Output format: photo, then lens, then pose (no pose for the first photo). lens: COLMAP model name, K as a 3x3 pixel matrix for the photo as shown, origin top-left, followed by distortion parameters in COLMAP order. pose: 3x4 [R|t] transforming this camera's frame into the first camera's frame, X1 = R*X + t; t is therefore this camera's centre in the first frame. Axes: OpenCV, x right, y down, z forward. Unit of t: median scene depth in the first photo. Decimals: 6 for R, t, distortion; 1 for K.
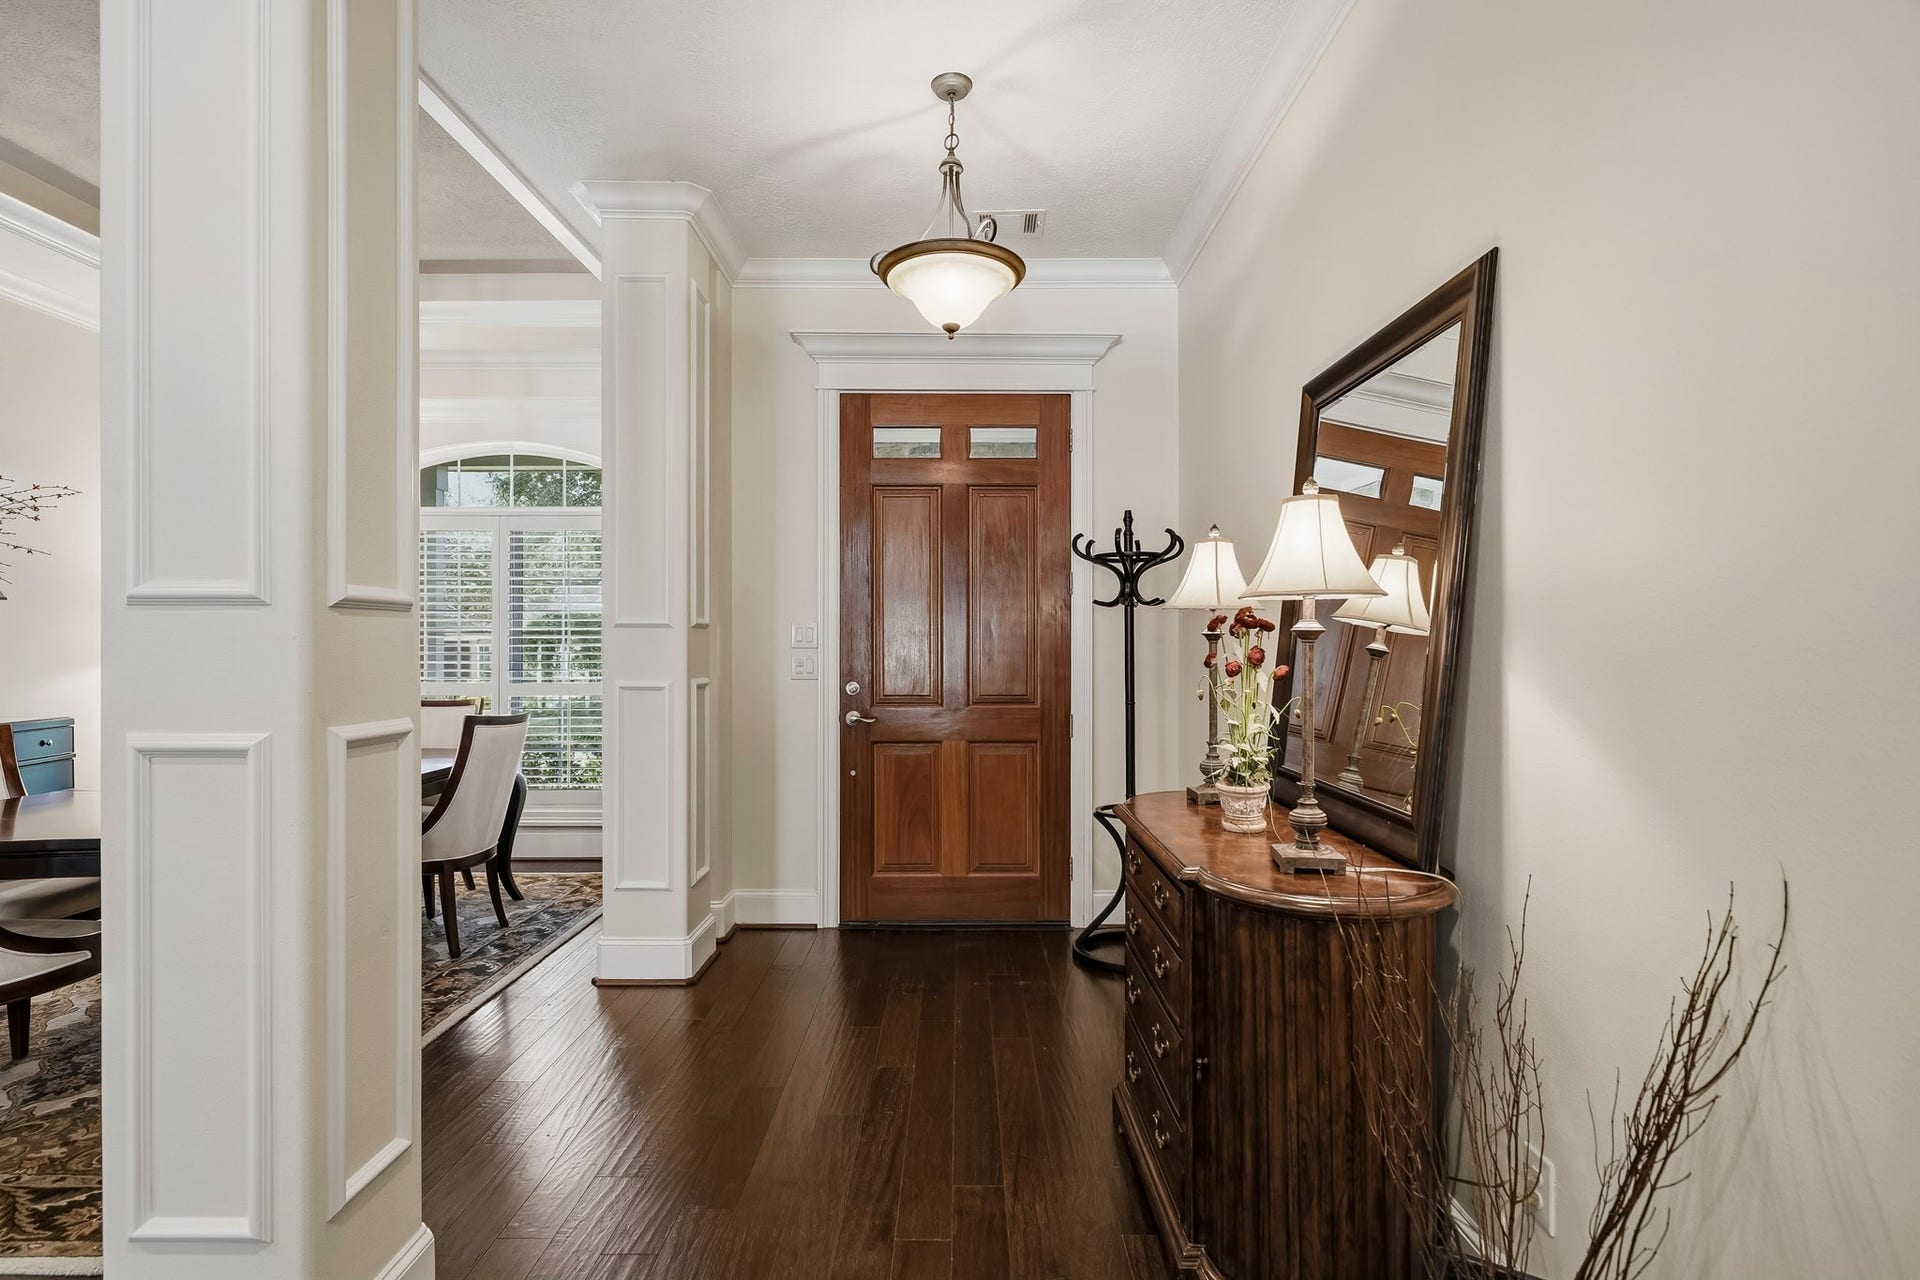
lens RADIAL K [[757.5, 0, 960.0], [0, 757.5, 640.0], [0, 0, 1]] dist [0.000528, 0.000172]
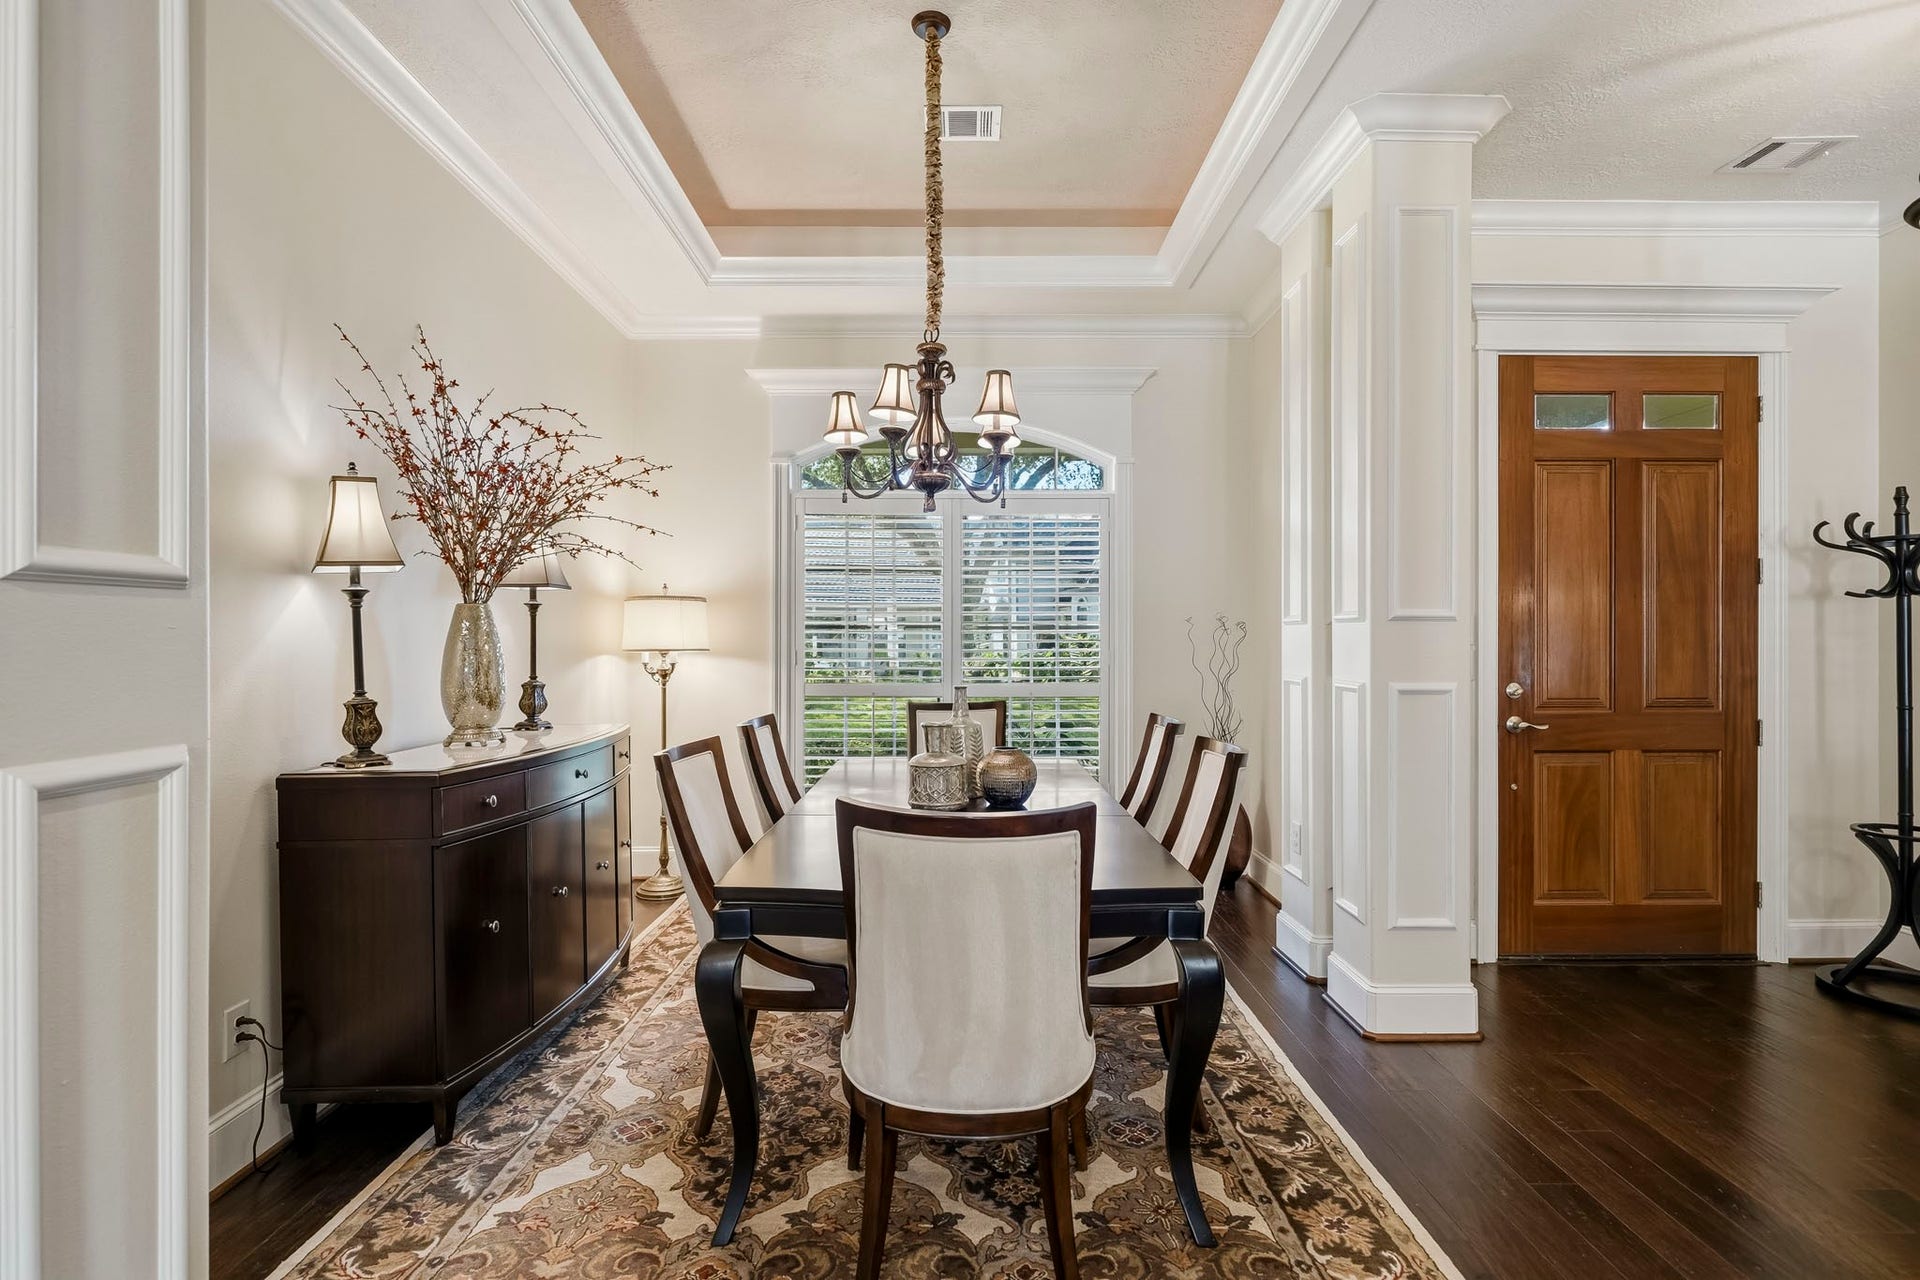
lens RADIAL K [[762.6, 0, 962.6], [0, 762.6, 634.5], [0, 0, 1]] dist [0.001367, 0.000194]
pose [[0.999877, 0.000092, 0.015686, -0.794630], [-0.000103, 1.000000, 0.000687, -0.001481], [-0.015686, -0.000689, 0.999877, 0.123975]]
